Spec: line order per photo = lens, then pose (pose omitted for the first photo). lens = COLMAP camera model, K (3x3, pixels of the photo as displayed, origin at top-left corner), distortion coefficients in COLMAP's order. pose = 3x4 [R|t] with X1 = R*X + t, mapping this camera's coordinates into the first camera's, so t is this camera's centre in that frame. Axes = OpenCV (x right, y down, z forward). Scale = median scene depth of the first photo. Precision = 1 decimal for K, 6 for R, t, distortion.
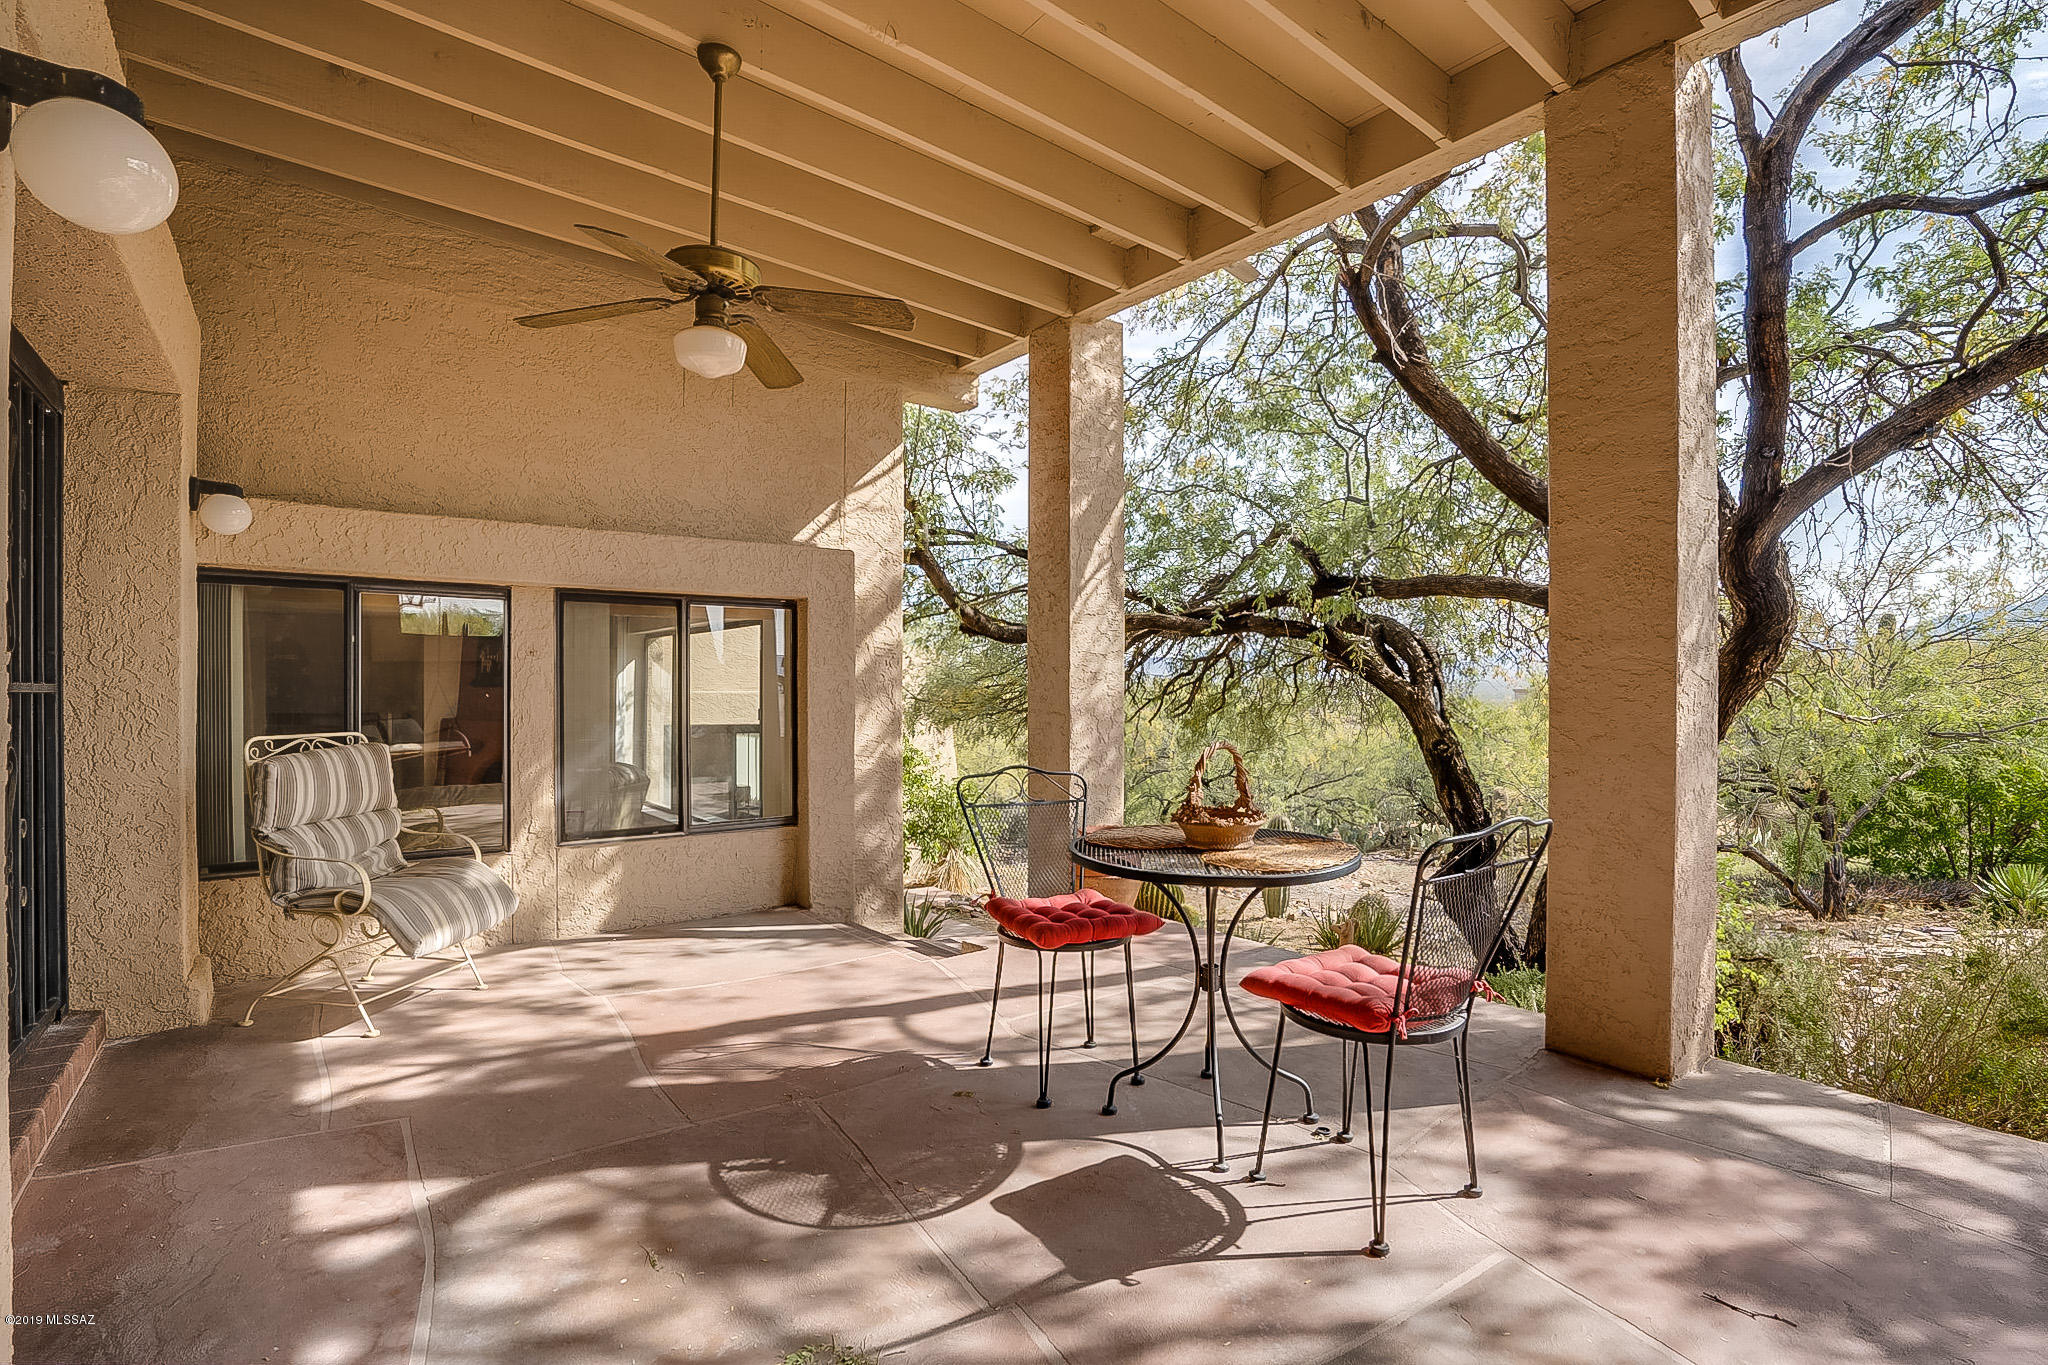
lens RADIAL K [[956.1, 0, 1037.5], [0, 956.1, 688.4], [0, 0, 1]] dist [-0.036397, 0.003182]
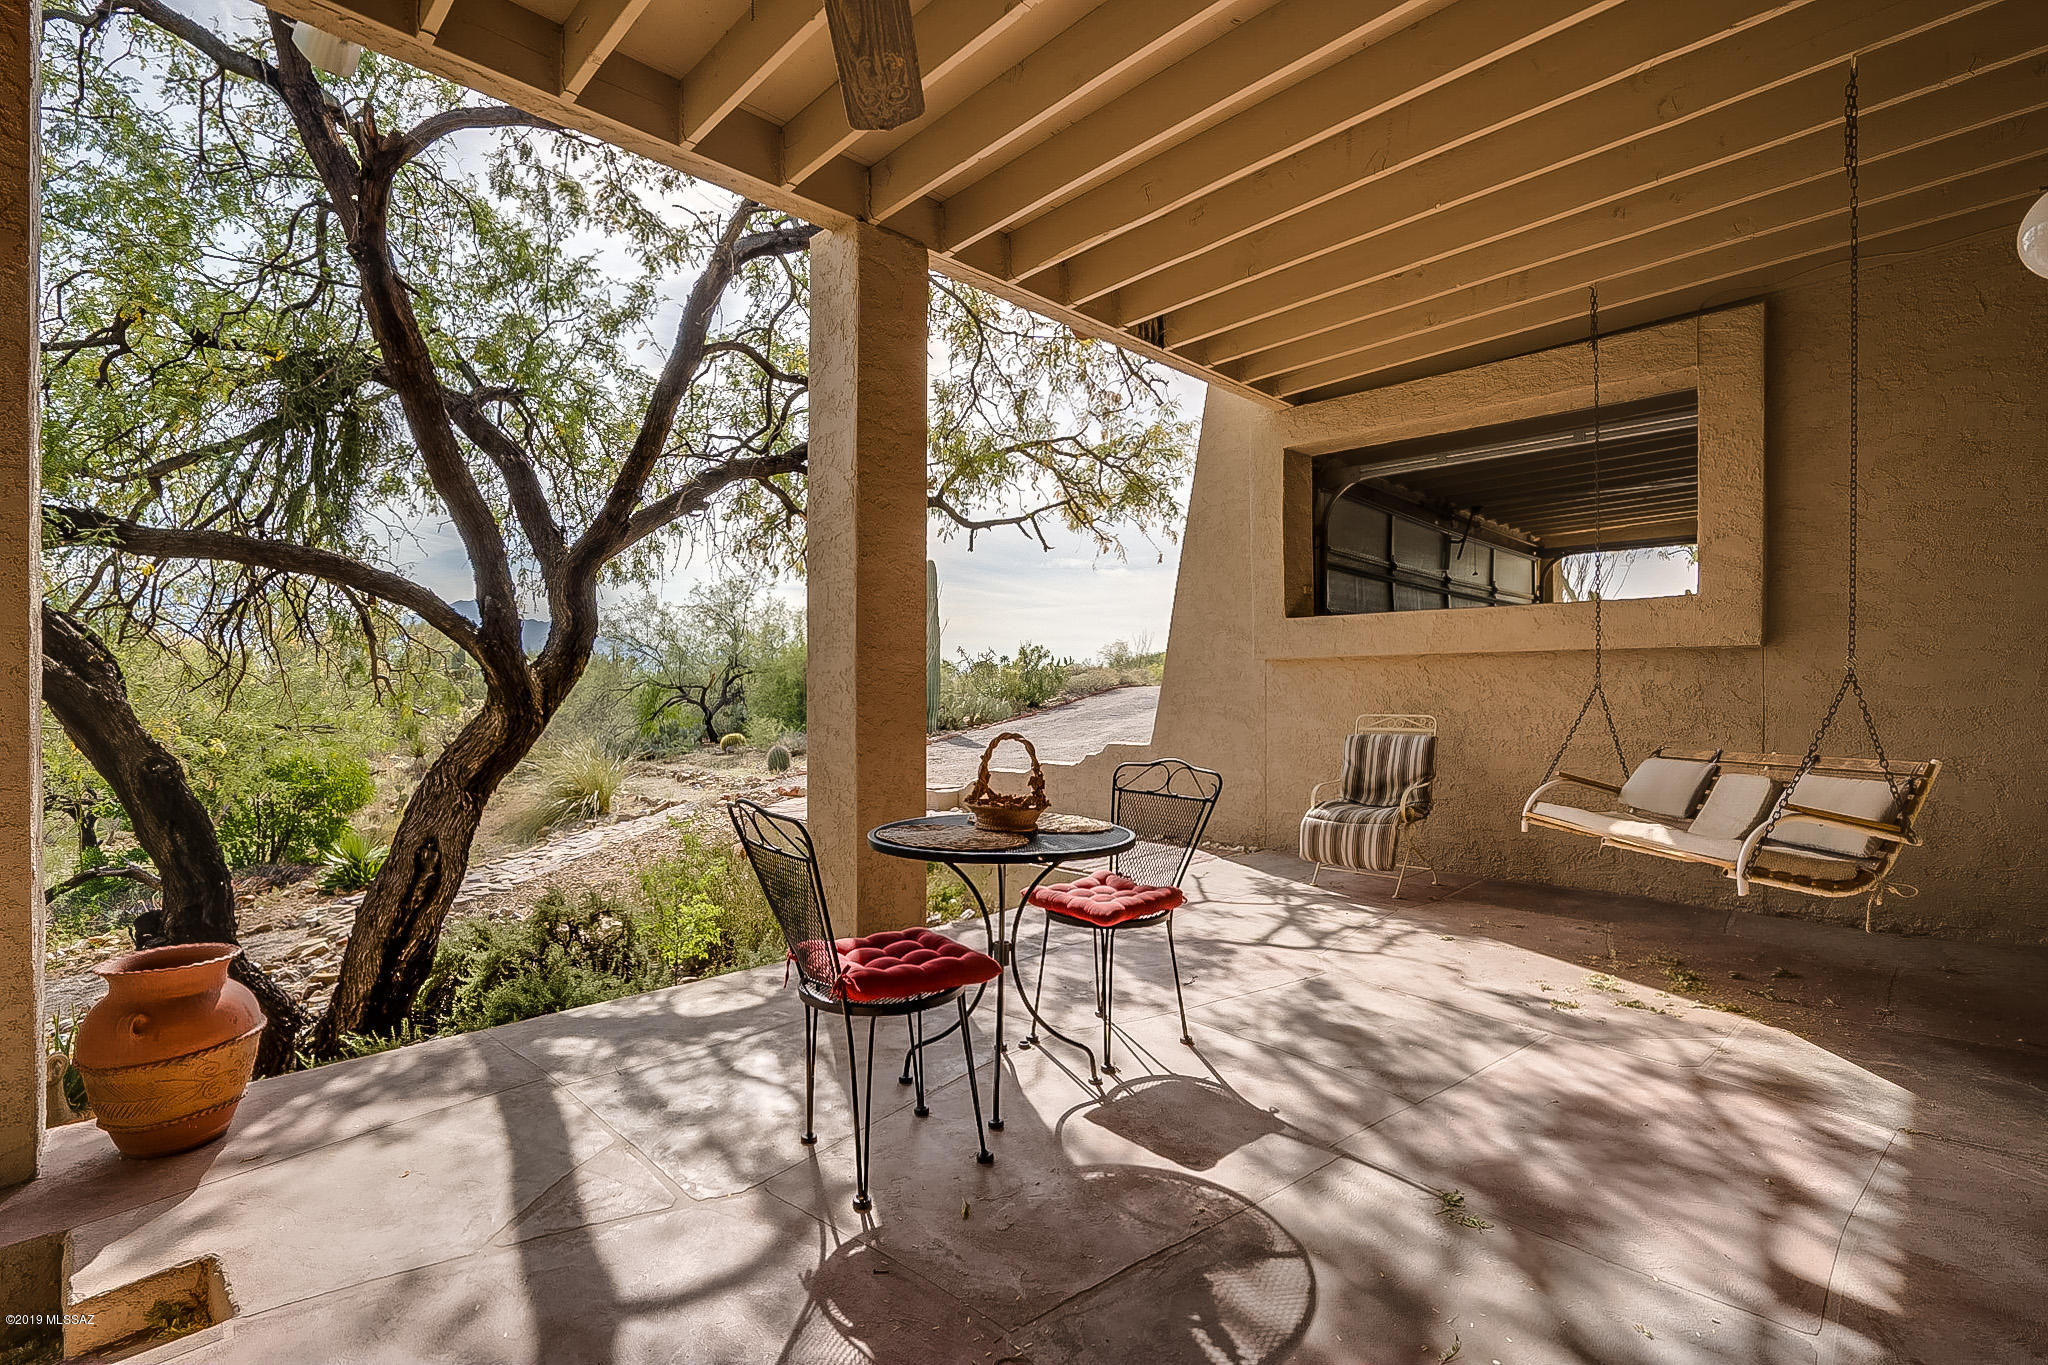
lens RADIAL K [[956.1, 0, 1037.8], [0, 956.1, 681.5], [0, 0, 1]] dist [-0.036397, 0.003182]
pose [[-0.121935, 0.000306, 0.992538, -1.076741], [0.007173, 0.999974, 0.000573, -0.005128], [-0.992512, 0.007189, -0.121934, 1.304750]]
